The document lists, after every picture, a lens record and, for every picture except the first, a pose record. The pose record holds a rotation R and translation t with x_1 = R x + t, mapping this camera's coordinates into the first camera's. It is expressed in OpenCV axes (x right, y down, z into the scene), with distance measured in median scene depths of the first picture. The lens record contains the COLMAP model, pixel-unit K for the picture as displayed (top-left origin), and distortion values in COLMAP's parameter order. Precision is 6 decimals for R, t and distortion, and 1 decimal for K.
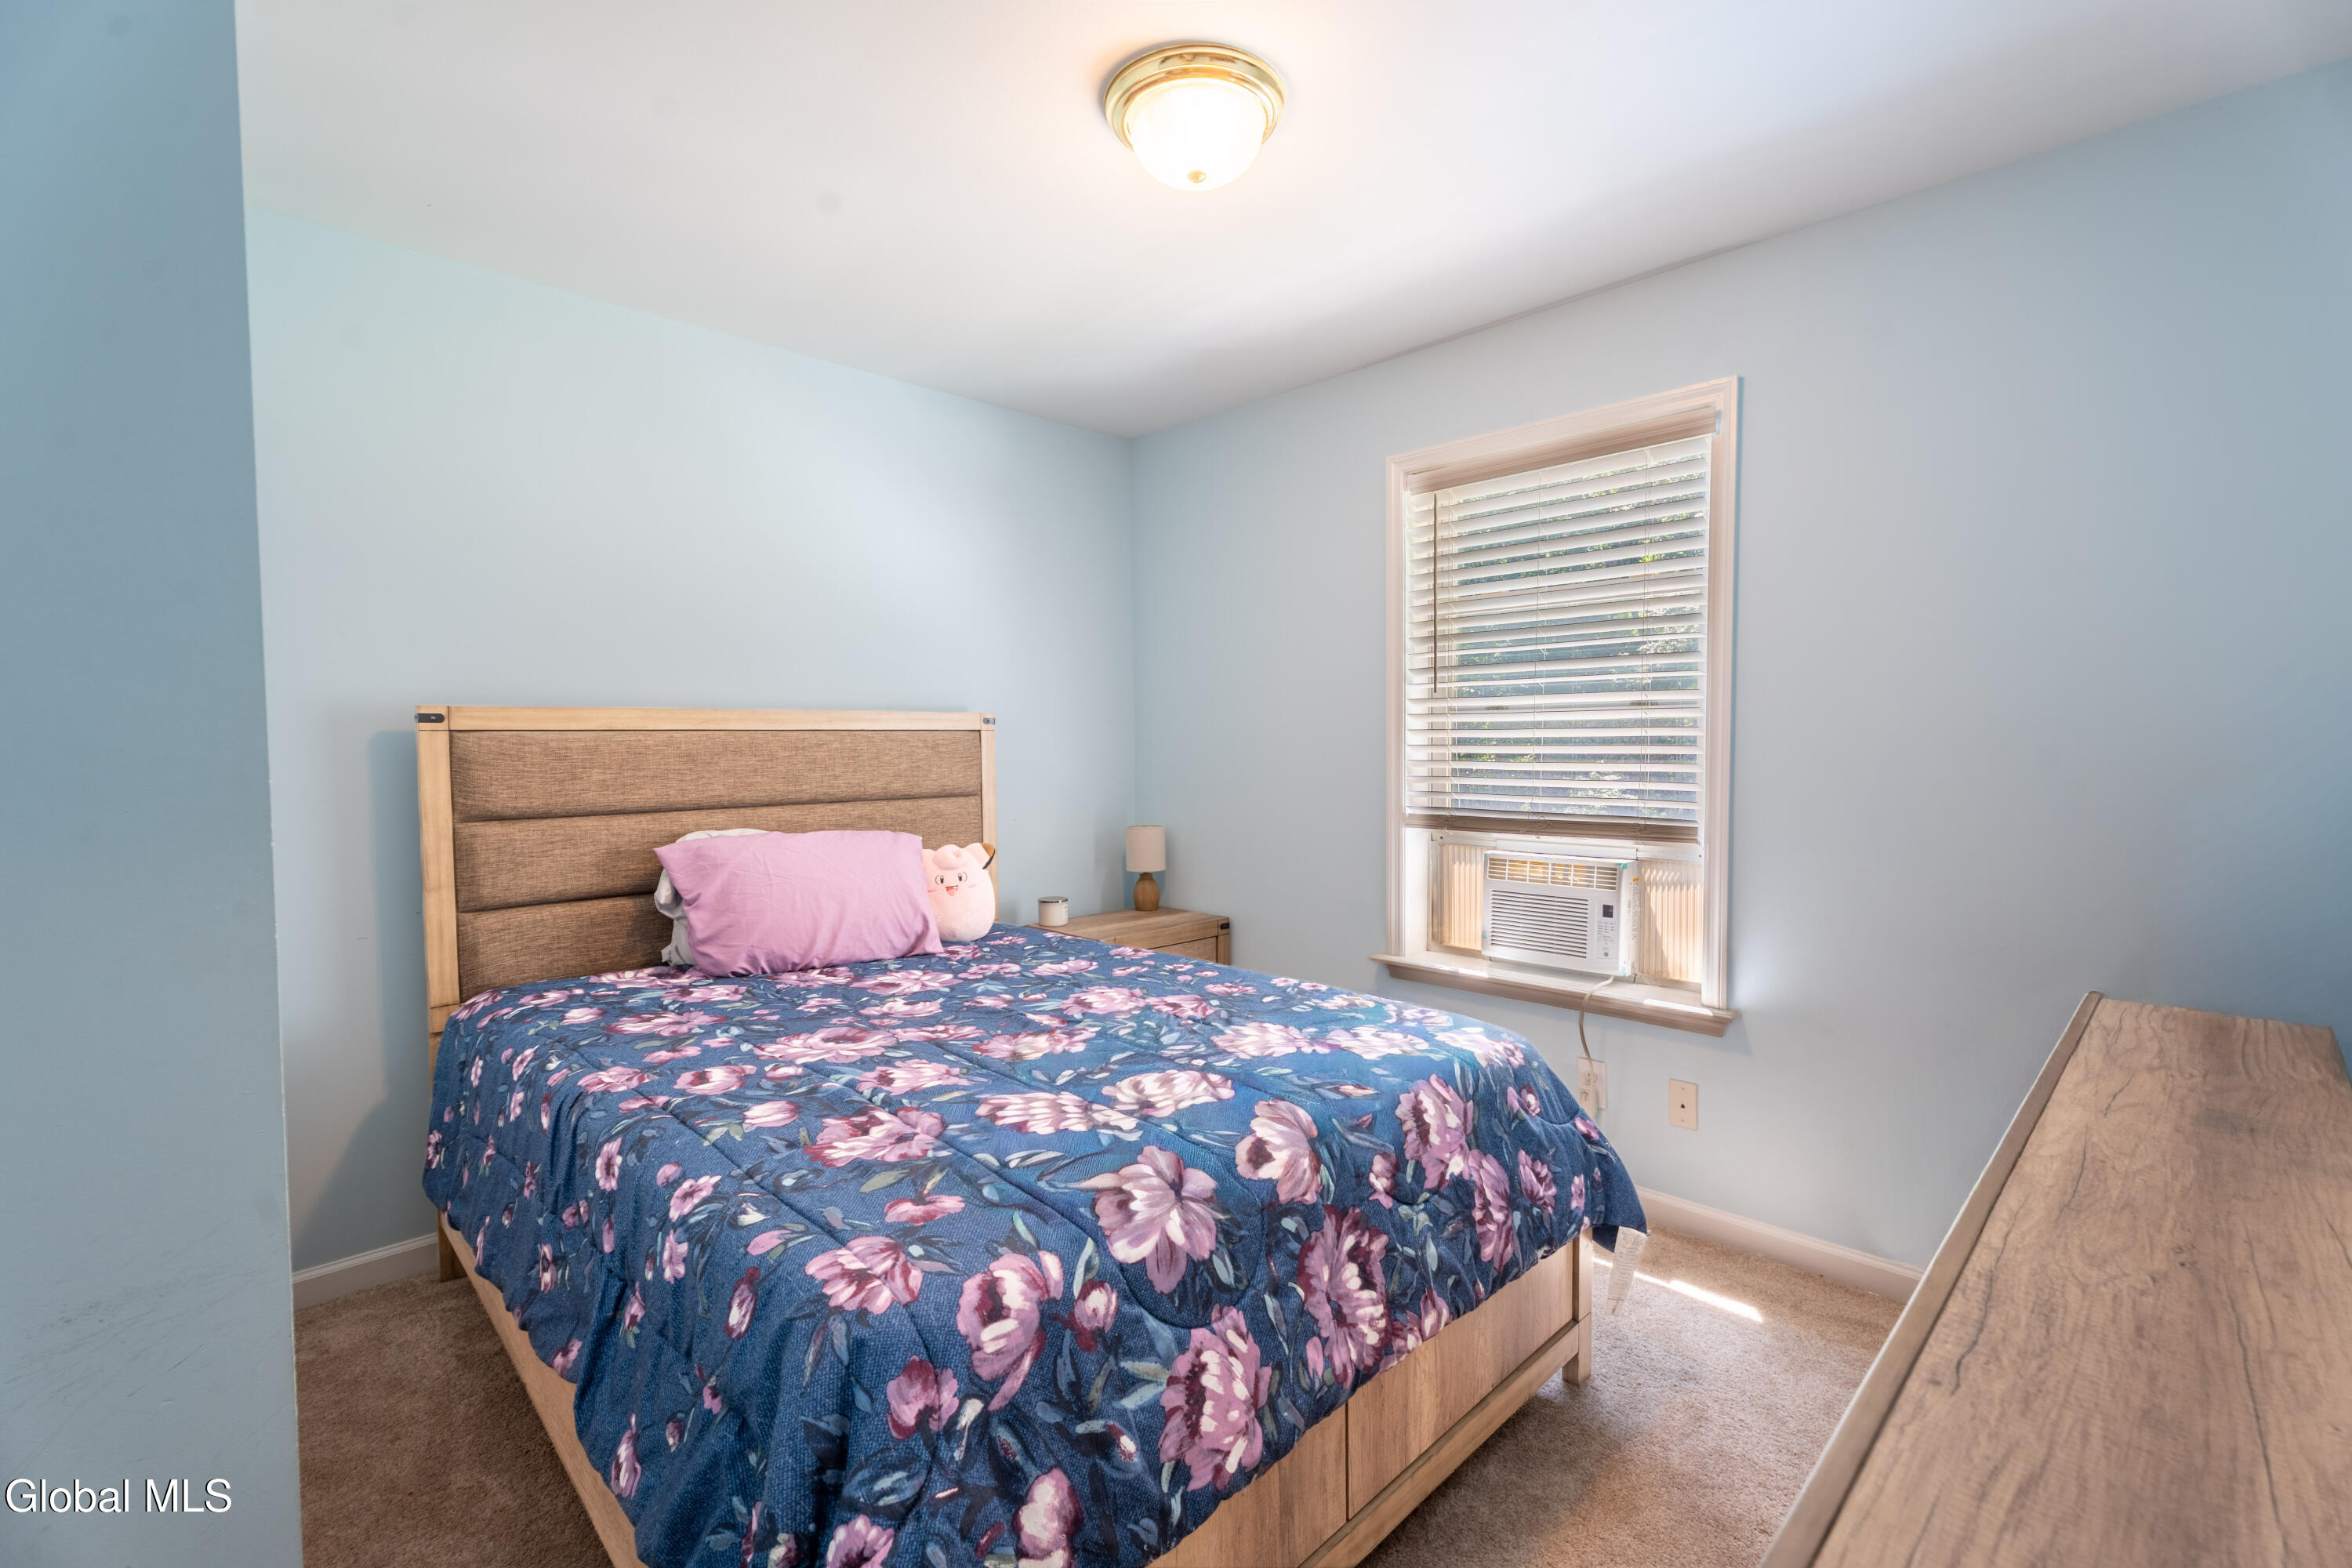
lens RADIAL K [[1069.9, 0, 1176.7], [0, 1069.9, 785.6], [0, 0, 1]] dist [0.020982, 0.000160]
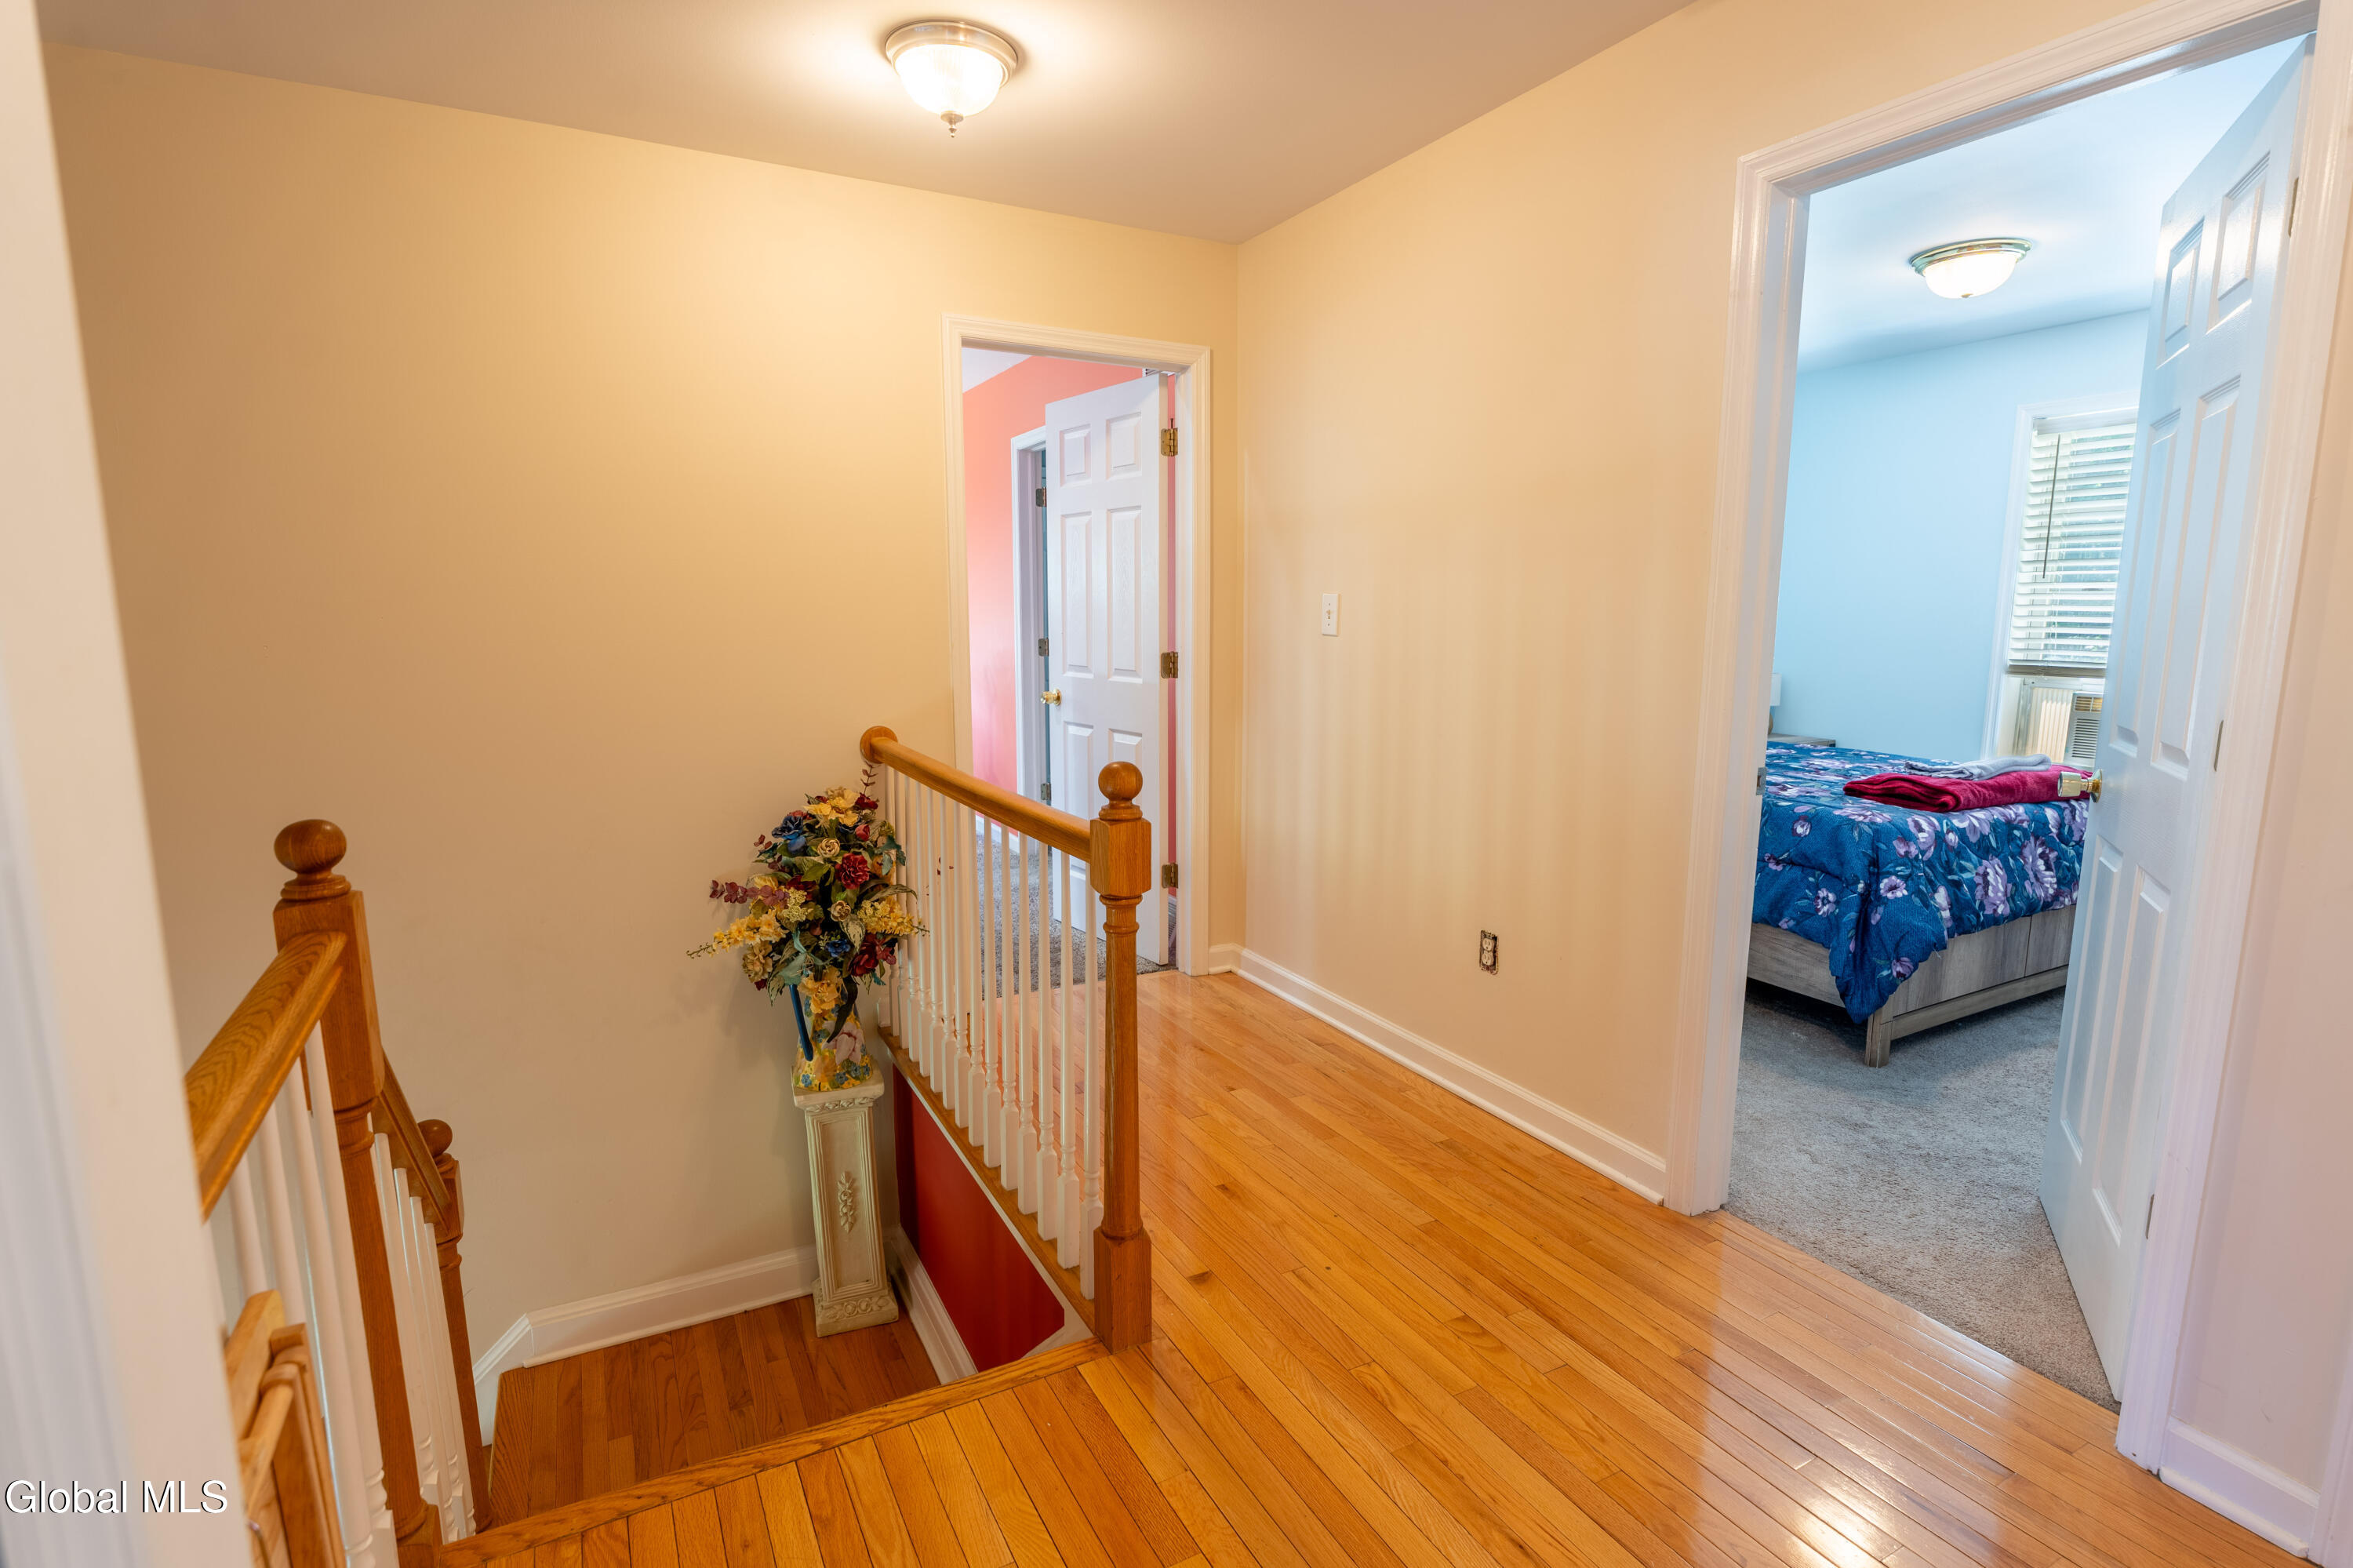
lens RADIAL K [[1135.0, 0, 1174.9], [0, 1135.0, 785.3], [0, 0, 1]] dist [0.000069, -0.000028]
pose [[0.955923, 0.051512, -0.289063, -0.947009], [-0.018407, 0.993068, 0.116095, 0.074495], [0.293040, -0.105657, 0.950244, -1.849170]]
